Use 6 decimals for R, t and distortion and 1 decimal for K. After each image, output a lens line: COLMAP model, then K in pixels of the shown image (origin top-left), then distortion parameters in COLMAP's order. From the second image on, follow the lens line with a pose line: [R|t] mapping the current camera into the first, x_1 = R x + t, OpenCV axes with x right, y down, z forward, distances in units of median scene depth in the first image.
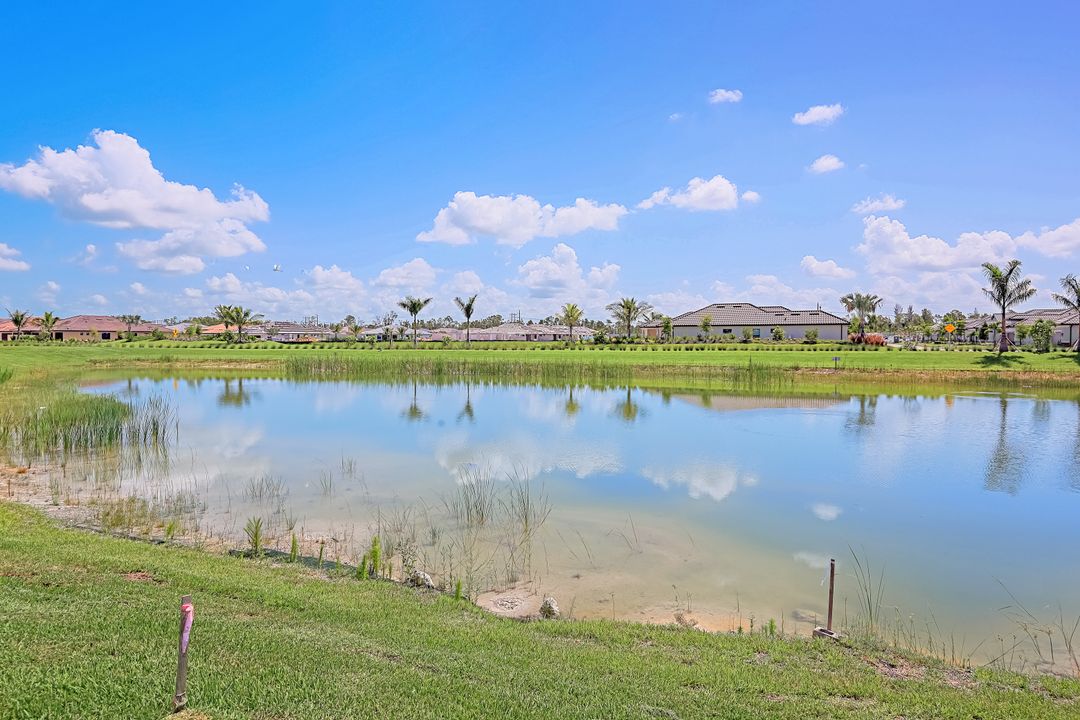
lens RADIAL K [[619.9, 0, 542.0], [0, 619.9, 344.2], [0, 0, 1]] dist [0.018734, -0.000189]
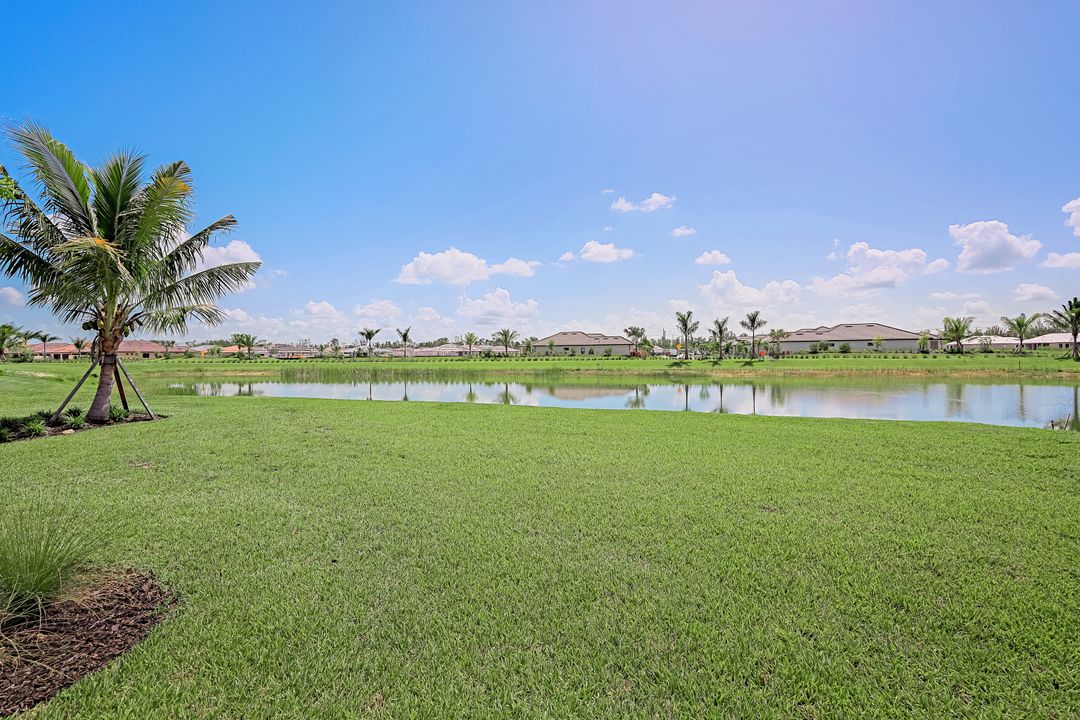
lens RADIAL K [[450.1, 0, 537.0], [0, 450.1, 353.5], [0, 0, 1]] dist [0.010989, -0.000039]
pose [[0.993144, -0.008654, 0.116576, 0.076728], [0.009825, 0.999907, -0.009470, 0.001530], [-0.116484, 0.010551, 0.993137, -0.164354]]
